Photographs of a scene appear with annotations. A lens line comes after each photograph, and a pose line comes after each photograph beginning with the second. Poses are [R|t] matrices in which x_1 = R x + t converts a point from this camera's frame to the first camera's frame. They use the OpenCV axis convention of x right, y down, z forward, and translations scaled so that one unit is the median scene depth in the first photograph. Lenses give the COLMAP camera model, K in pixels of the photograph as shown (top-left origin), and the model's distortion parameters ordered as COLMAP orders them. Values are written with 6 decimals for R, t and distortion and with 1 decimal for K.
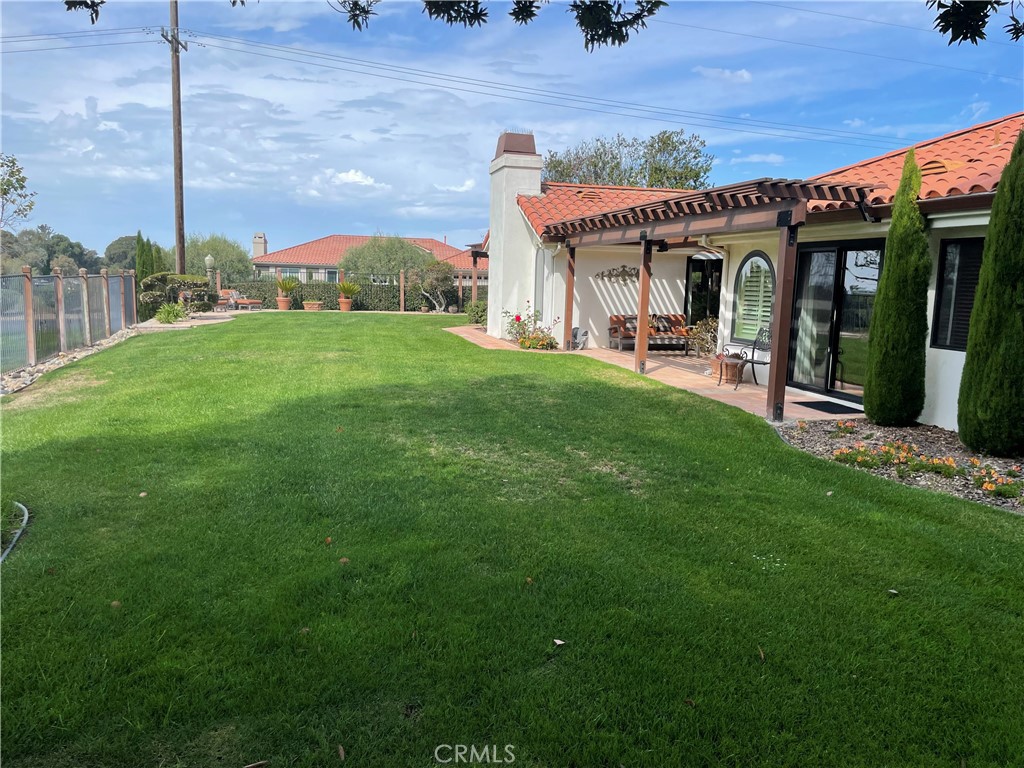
lens RADIAL K [[772.6, 0, 524.1], [0, 772.6, 409.4], [0, 0, 1]] dist [0.073683, -0.094368]
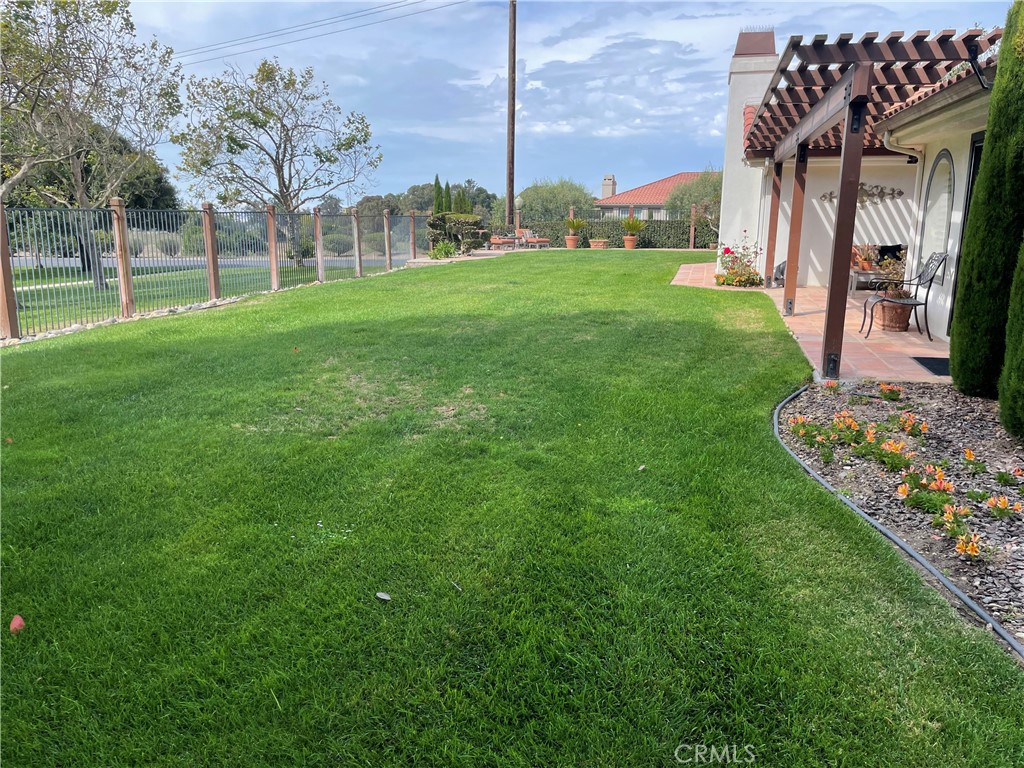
lens RADIAL K [[772.6, 0, 516.6], [0, 772.6, 406.0], [0, 0, 1]] dist [0.073683, -0.094368]
pose [[0.880787, 0.090714, -0.464742, 0.119085], [-0.059514, 0.994903, 0.081406, -0.000319], [0.469758, -0.044043, 0.881696, 0.059811]]
